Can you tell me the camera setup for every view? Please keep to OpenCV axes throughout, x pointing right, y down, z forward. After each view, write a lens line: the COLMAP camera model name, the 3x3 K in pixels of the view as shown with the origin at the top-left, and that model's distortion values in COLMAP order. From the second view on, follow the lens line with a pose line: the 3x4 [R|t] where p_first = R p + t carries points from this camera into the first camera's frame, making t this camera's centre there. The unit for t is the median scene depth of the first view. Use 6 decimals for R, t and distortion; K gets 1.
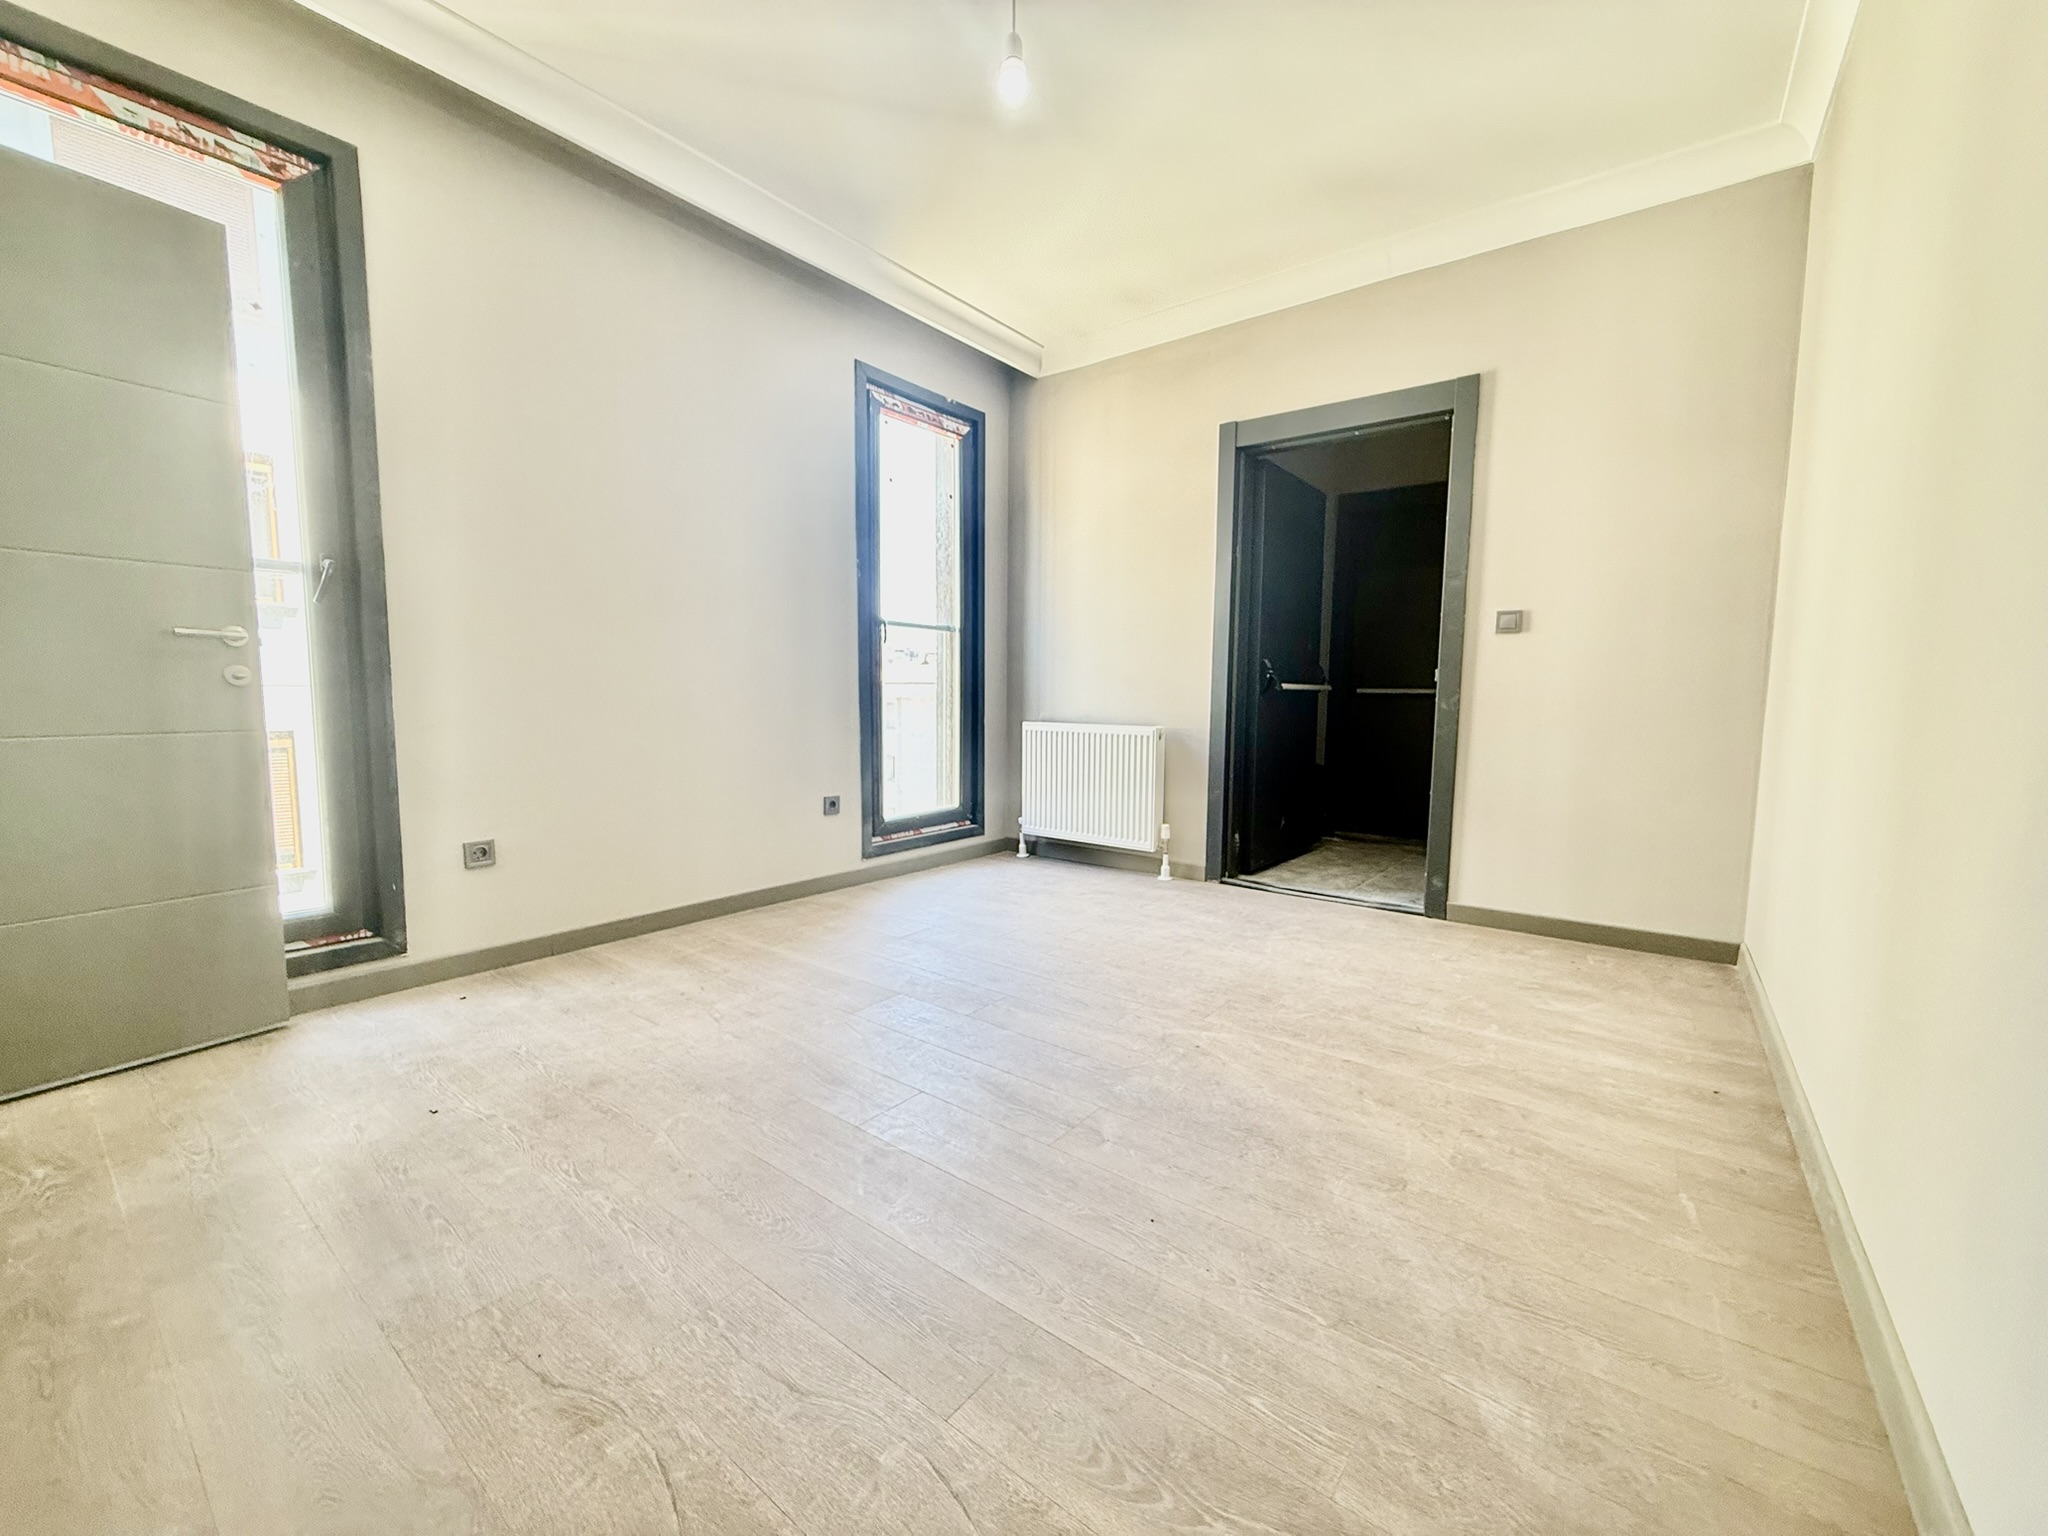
lens RADIAL K [[818.5, 0, 1012.9], [0, 818.5, 775.8], [0, 0, 1]] dist [-0.000841, 0.000038]
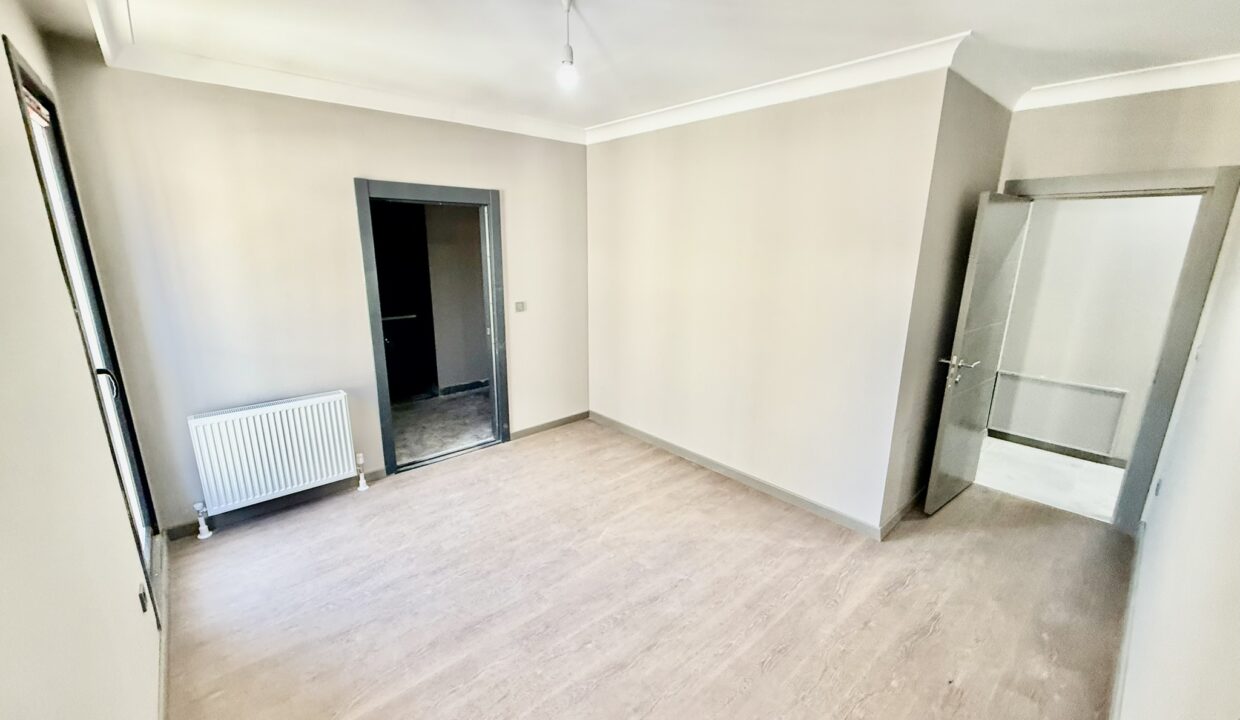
lens RADIAL K [[495.2, 0, 628.0], [0, 495.2, 363.5], [0, 0, 1]] dist [-0.002086, 0.000456]
pose [[0.172368, -0.247183, 0.953514, -0.769174], [0.093520, 0.967737, 0.233964, -0.372438], [-0.980583, 0.048845, 0.189923, 0.522708]]
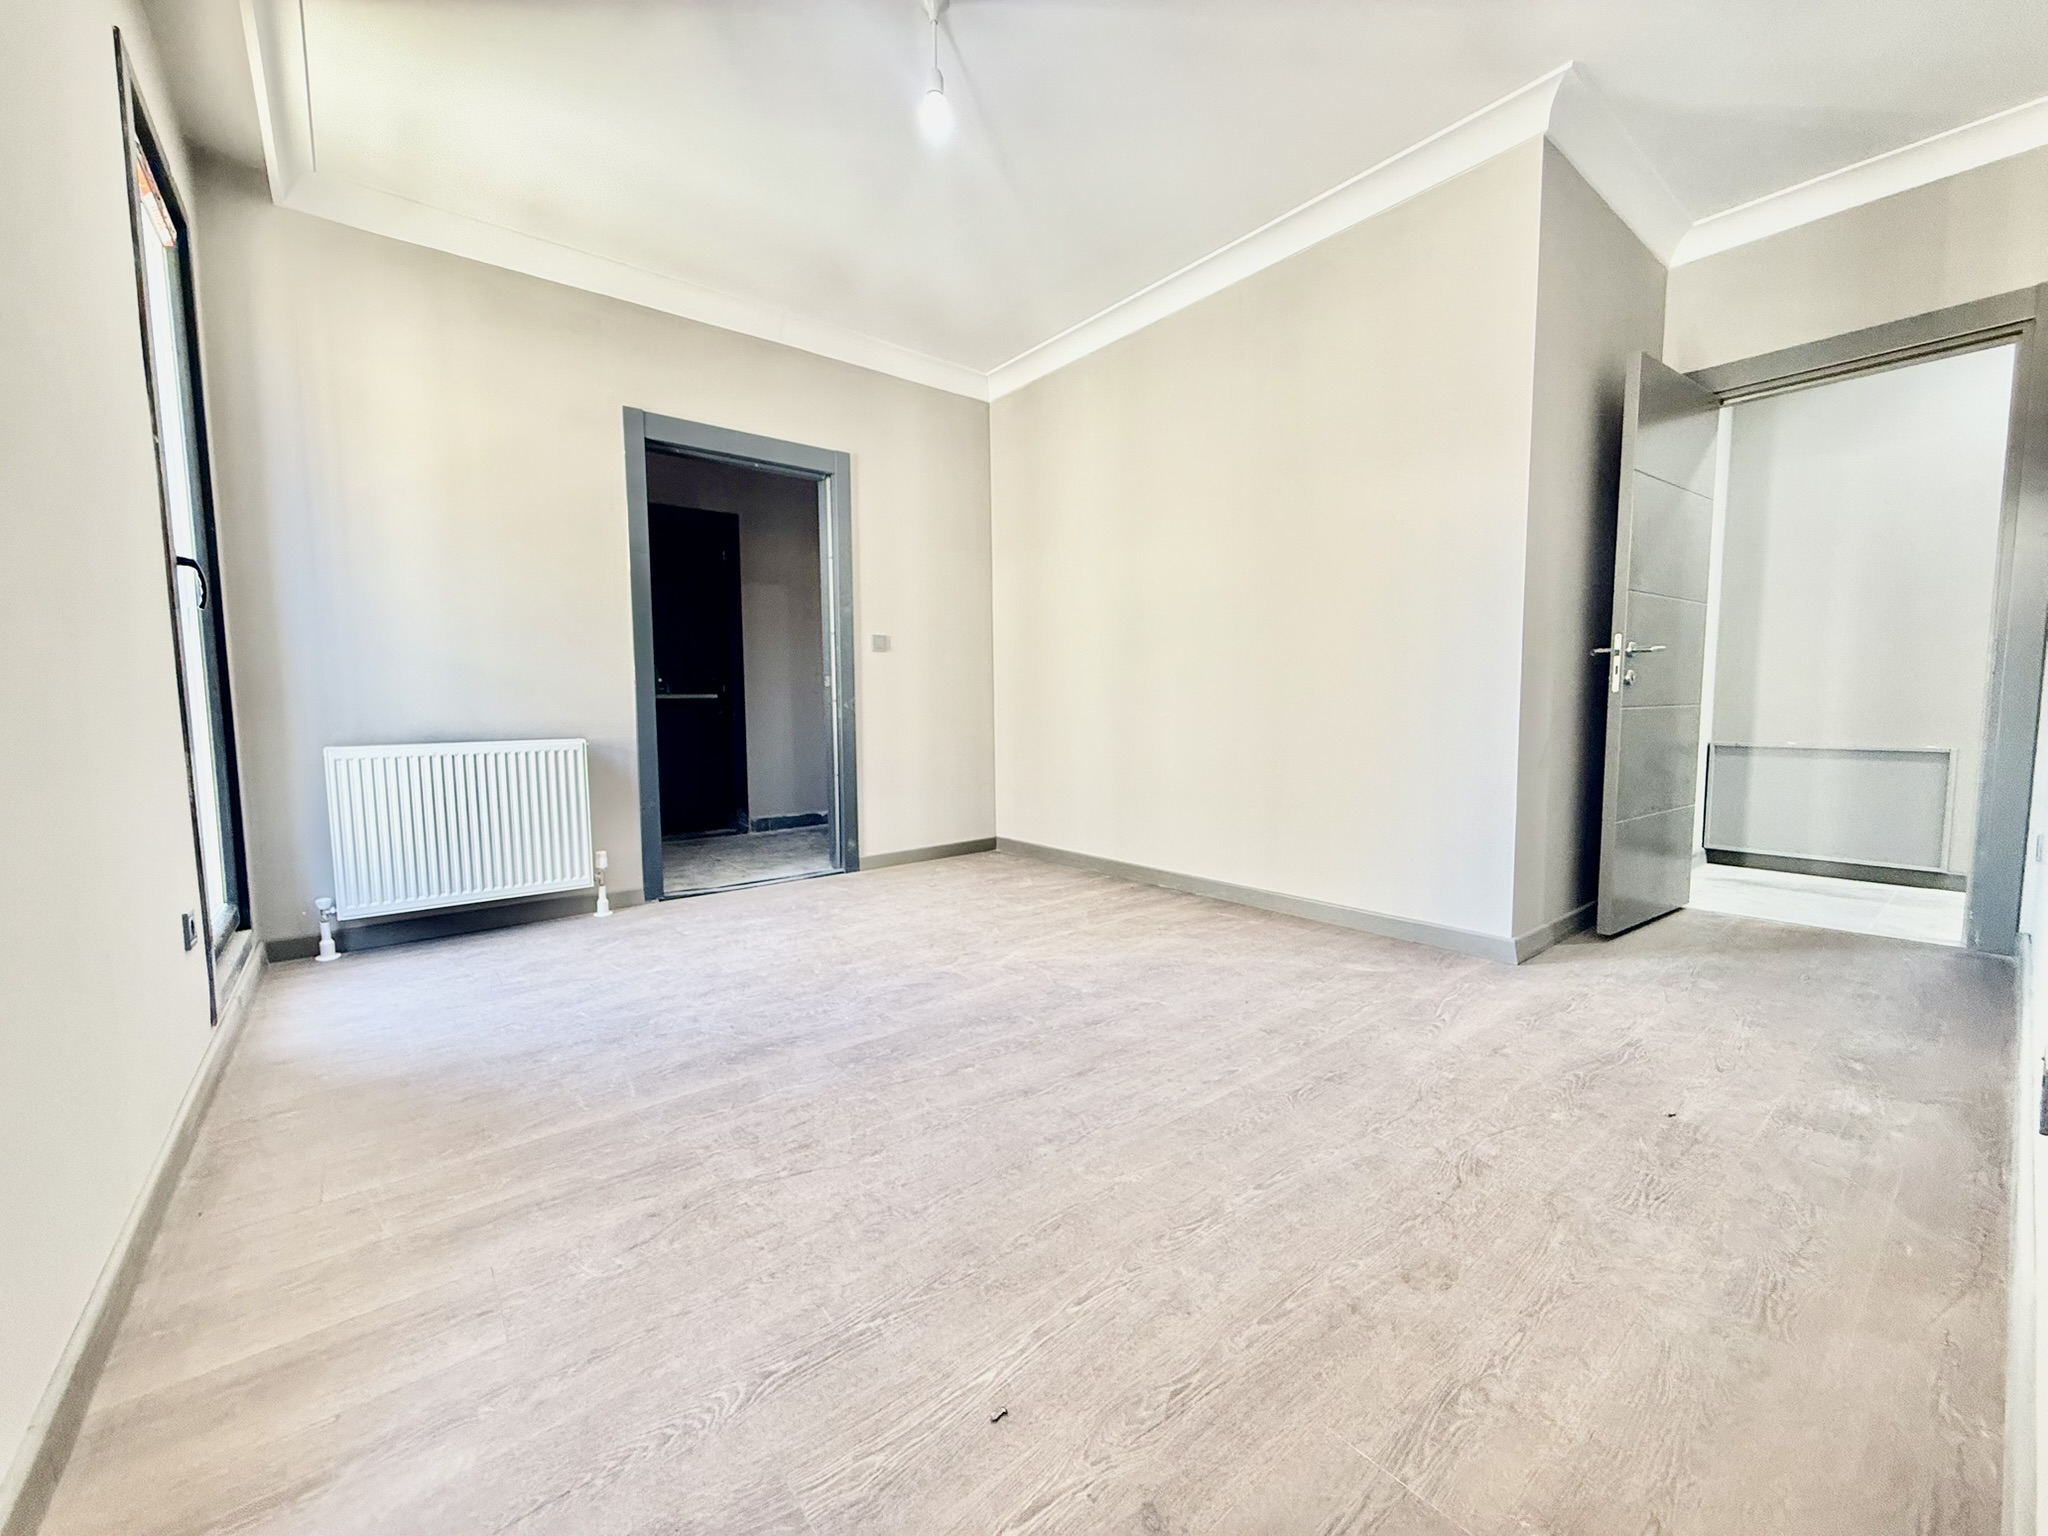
lens RADIAL K [[818.5, 0, 1035.9], [0, 818.5, 770.6], [0, 0, 1]] dist [-0.000841, 0.000038]
pose [[0.220613, -0.095387, 0.970686, -0.783616], [0.113430, 0.990963, 0.071600, -0.050079], [-0.968743, 0.094309, 0.229439, 0.513815]]
